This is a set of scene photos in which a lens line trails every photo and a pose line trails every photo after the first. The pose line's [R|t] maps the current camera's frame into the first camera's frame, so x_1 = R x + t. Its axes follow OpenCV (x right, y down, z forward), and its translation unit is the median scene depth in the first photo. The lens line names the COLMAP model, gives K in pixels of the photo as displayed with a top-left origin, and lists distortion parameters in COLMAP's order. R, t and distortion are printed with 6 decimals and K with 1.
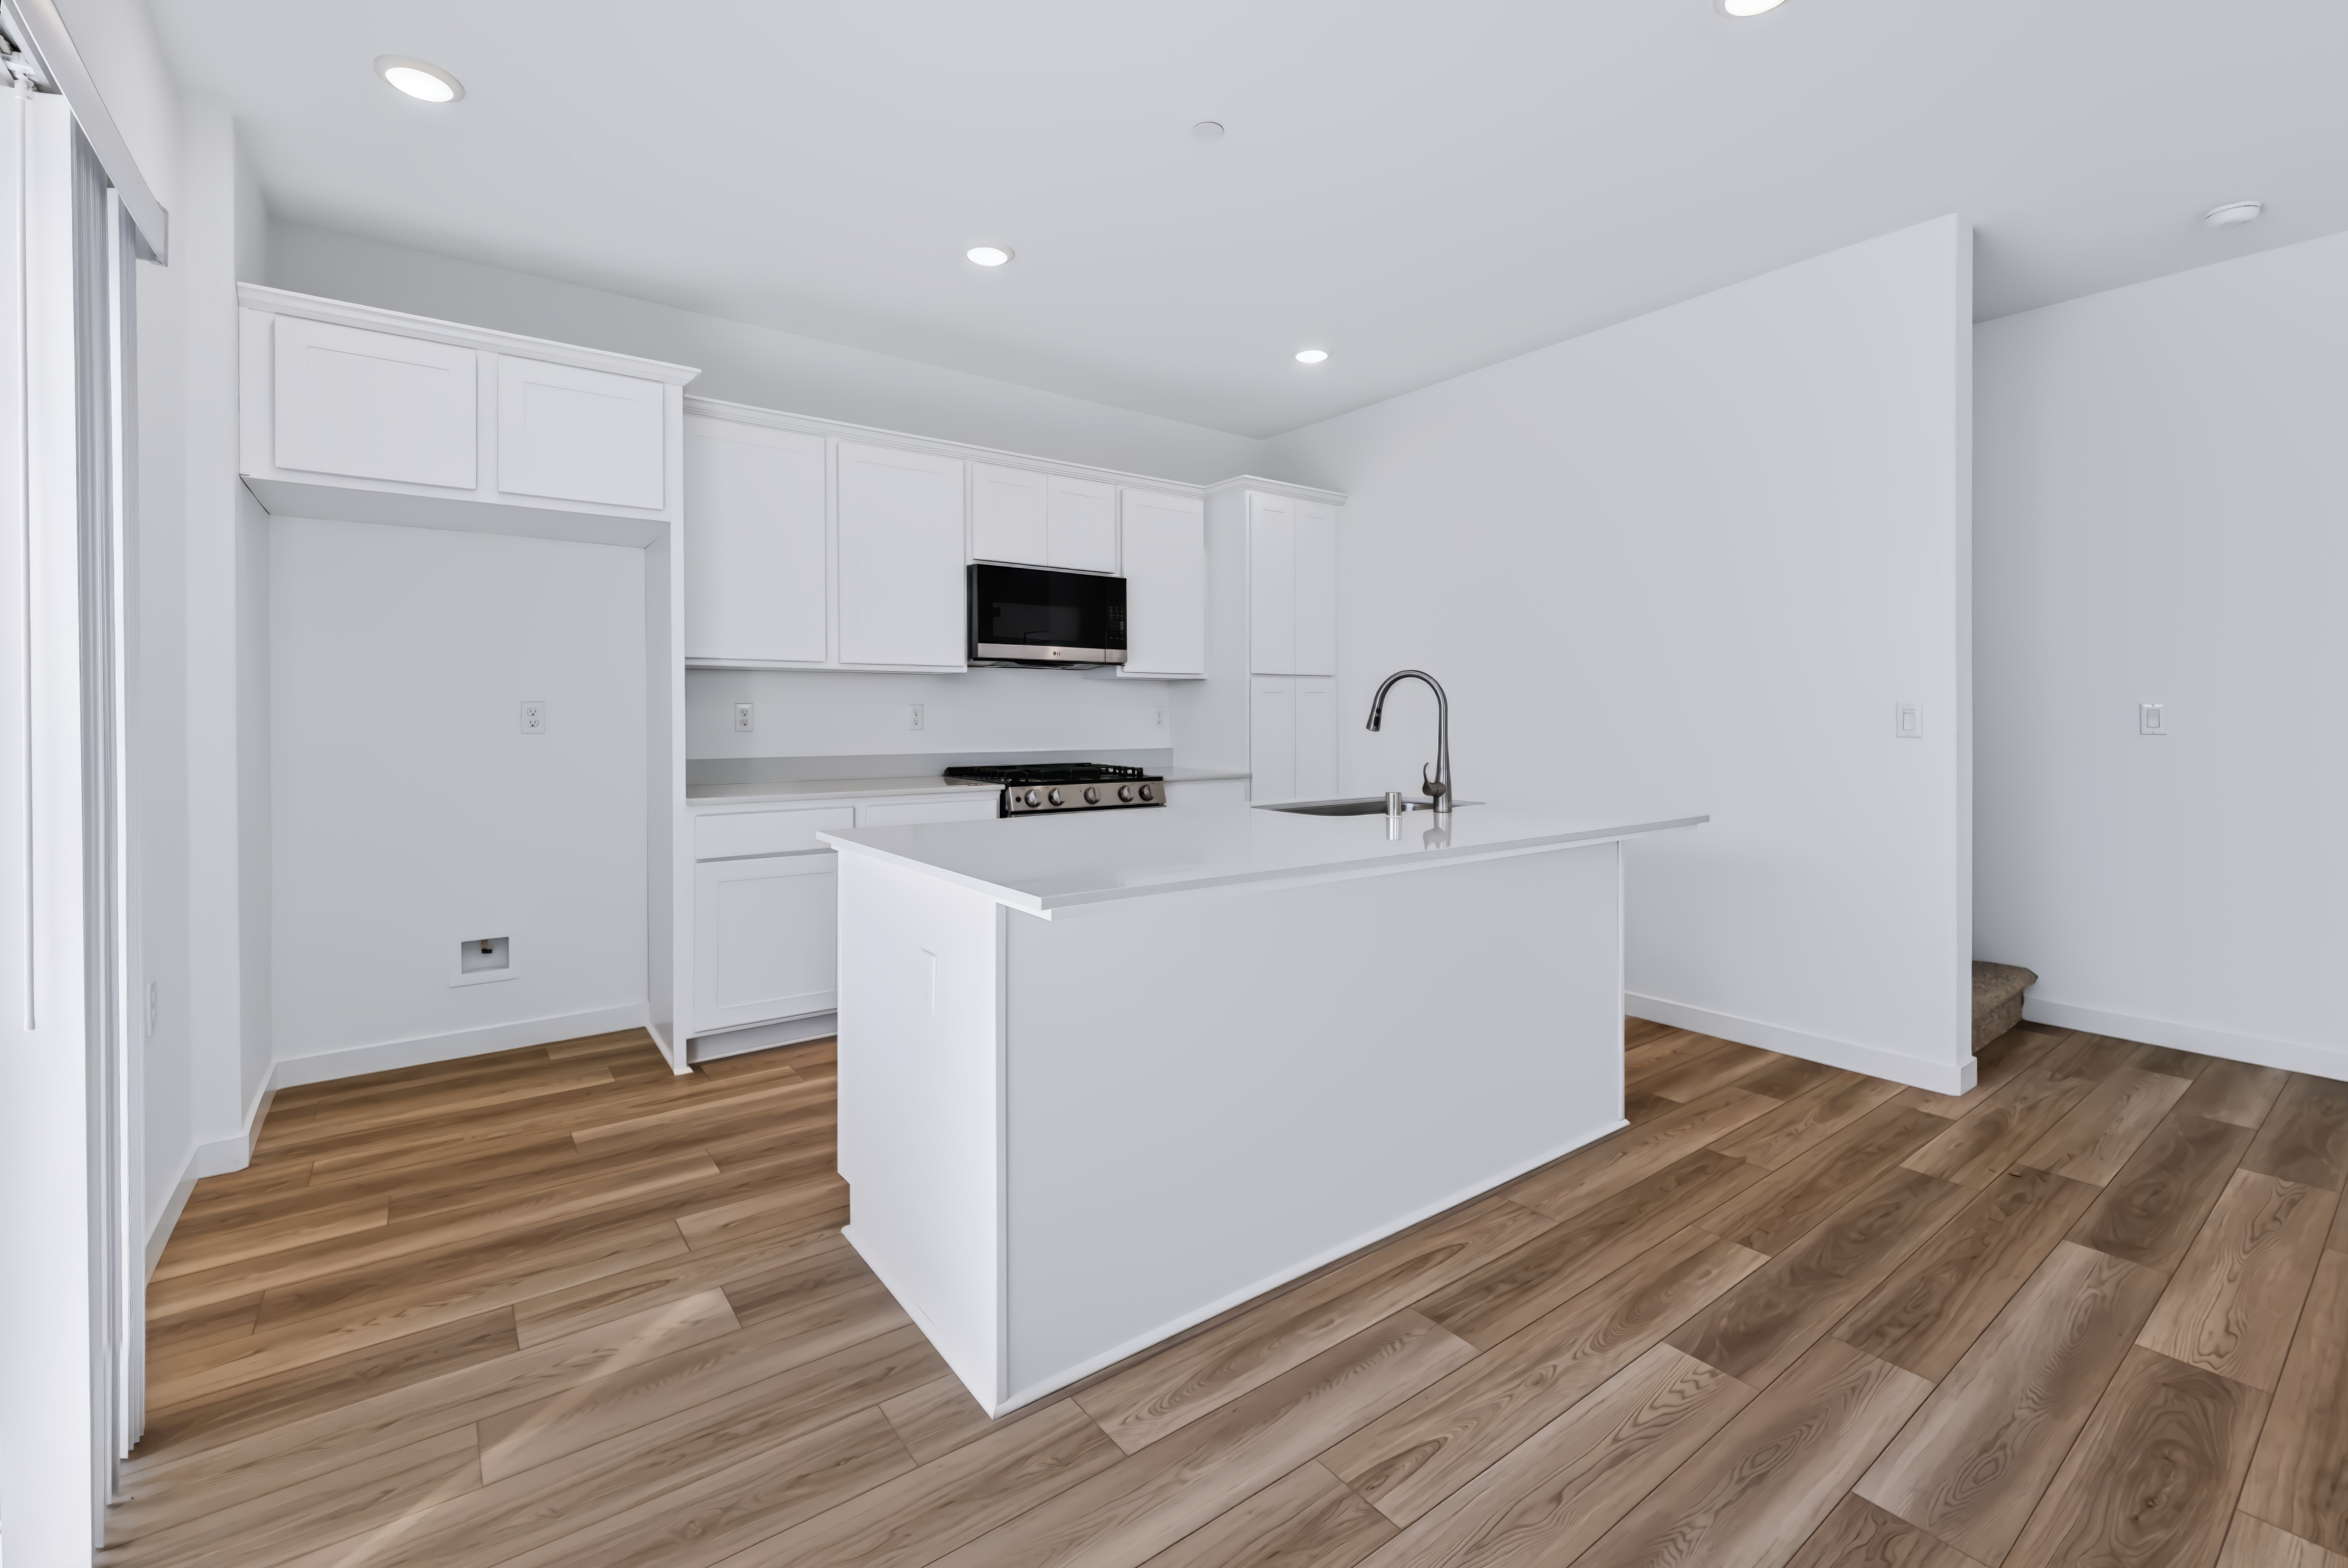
lens RADIAL K [[993.9, 0, 1168.4], [0, 993.9, 714.8], [0, 0, 1]] dist [-0.000591, 0.000043]
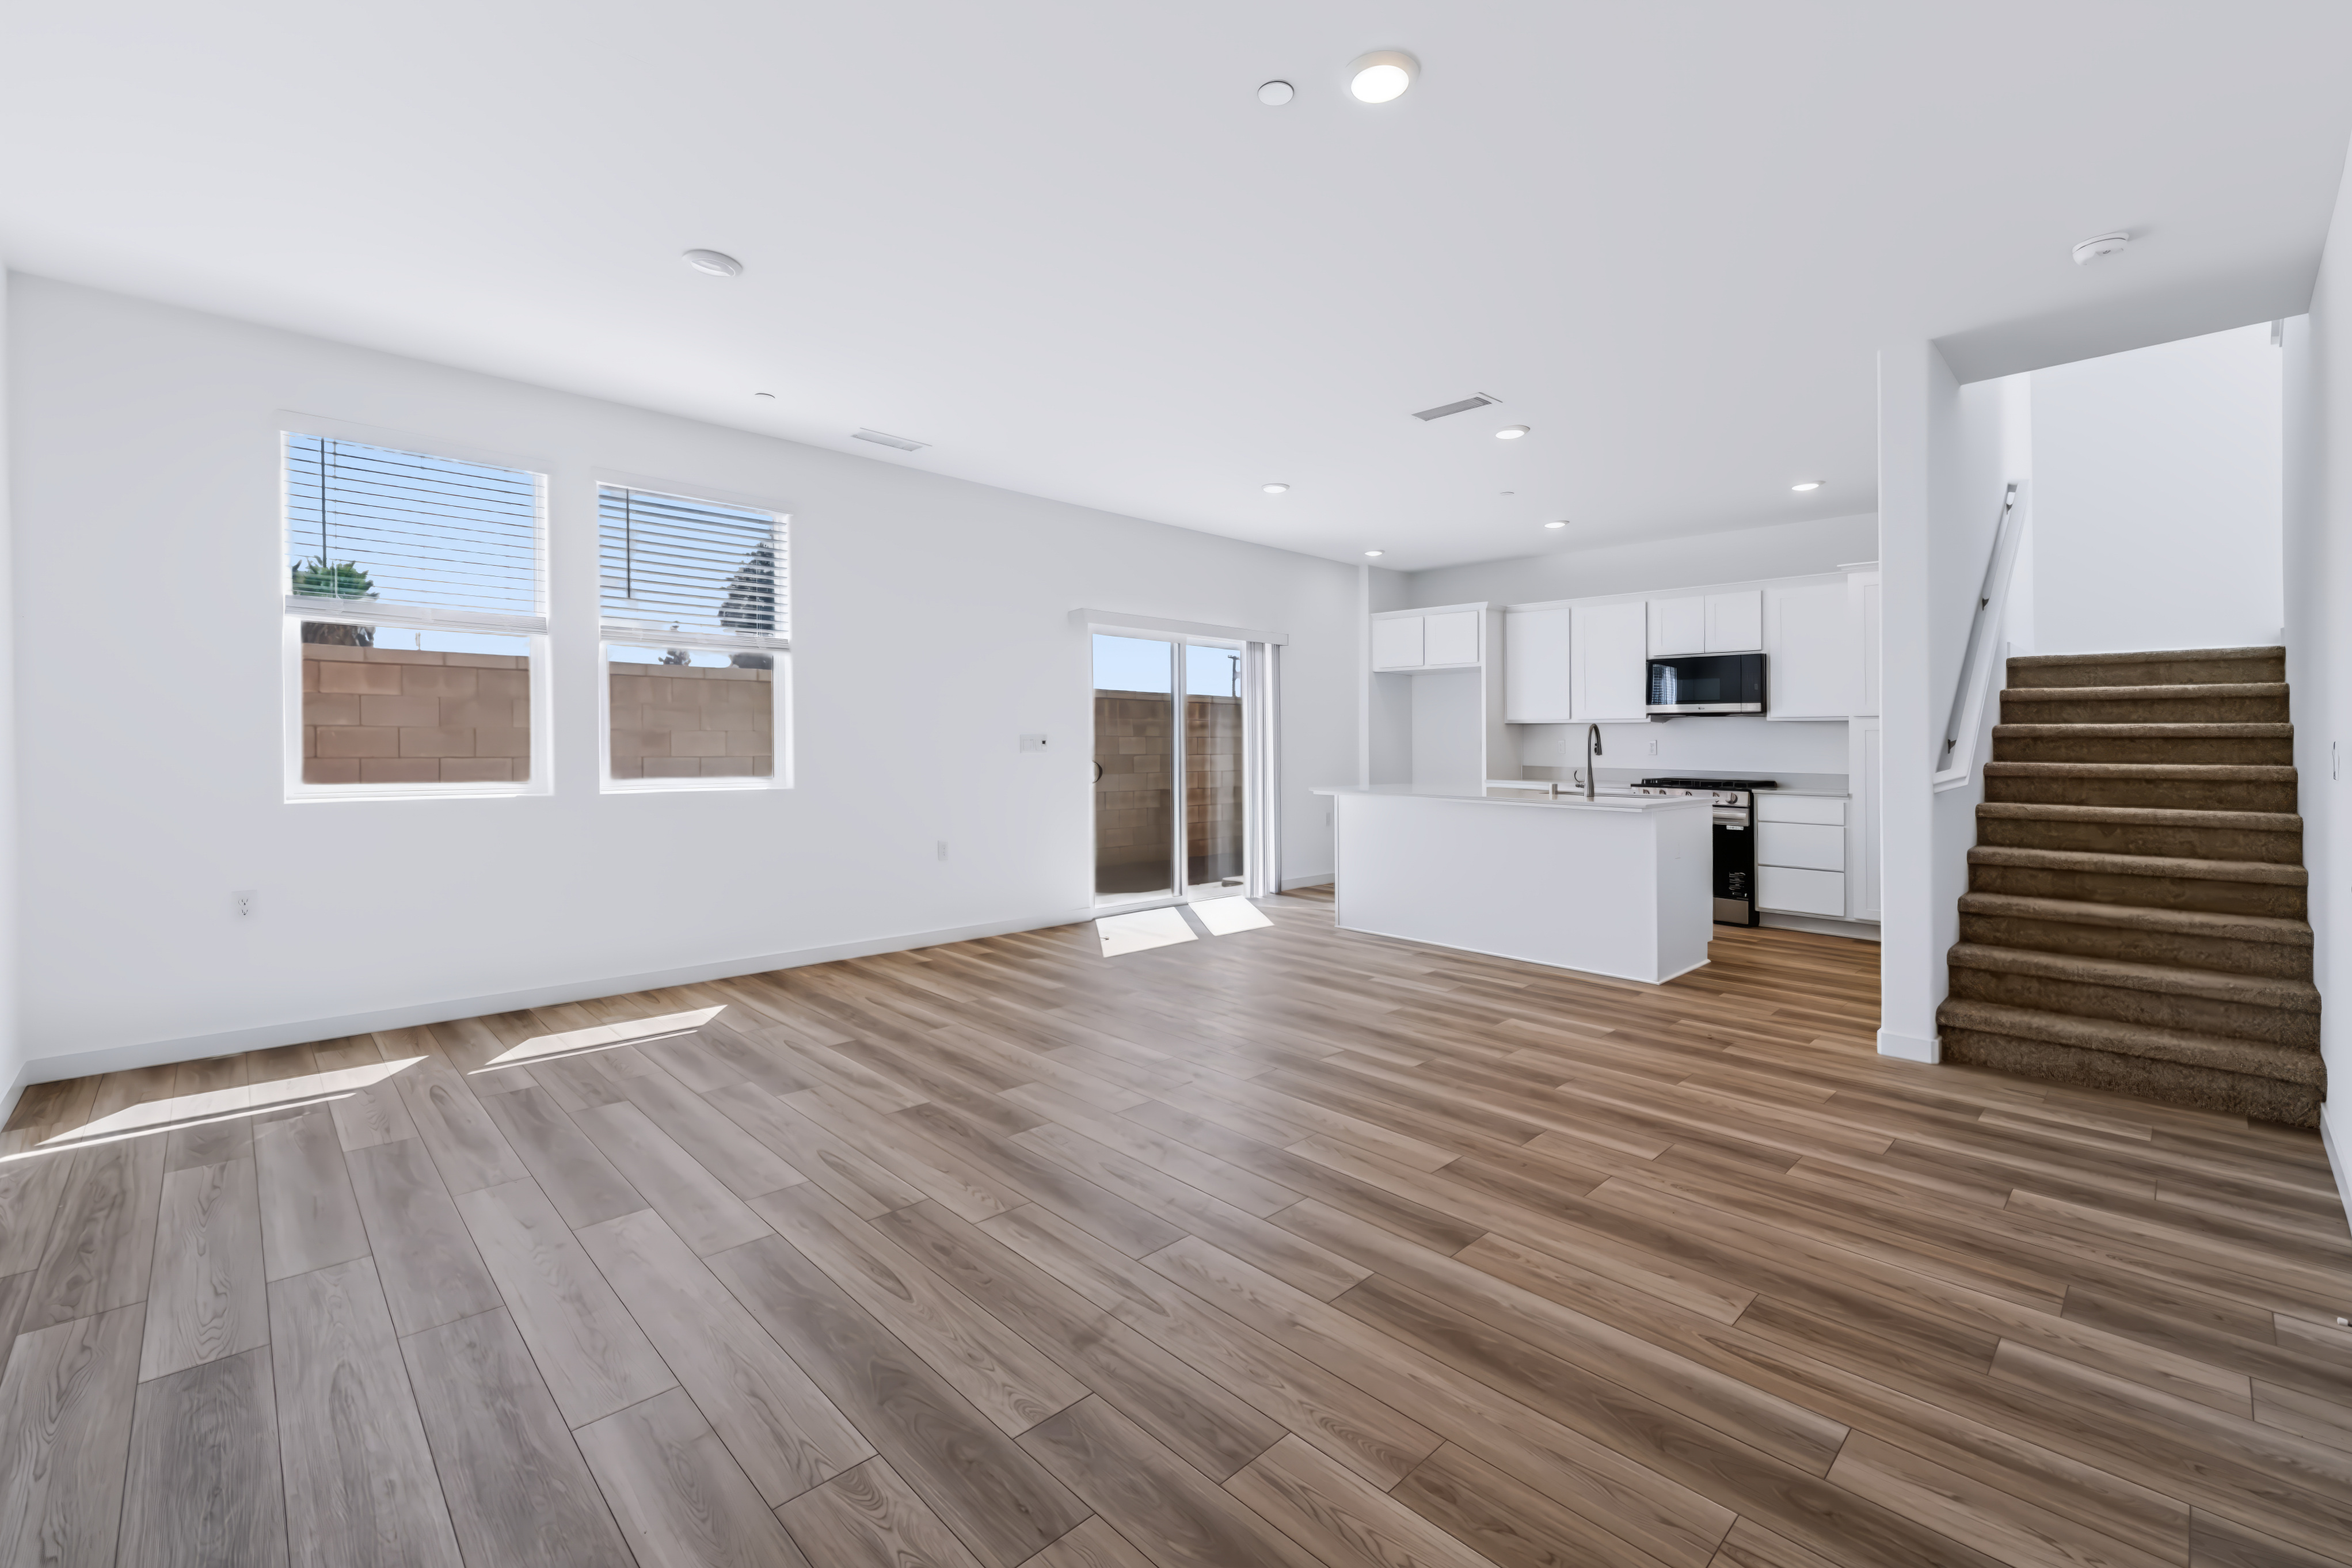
lens RADIAL K [[1002.3, 0, 1169.8], [0, 1002.3, 697.3], [0, 0, 1]] dist [-0.000300, -0.000277]
pose [[0.115176, -0.041494, -0.992478, 2.315639], [-0.008624, 0.999048, -0.042770, -0.005025], [0.993308, 0.013485, 0.114709, -0.052697]]
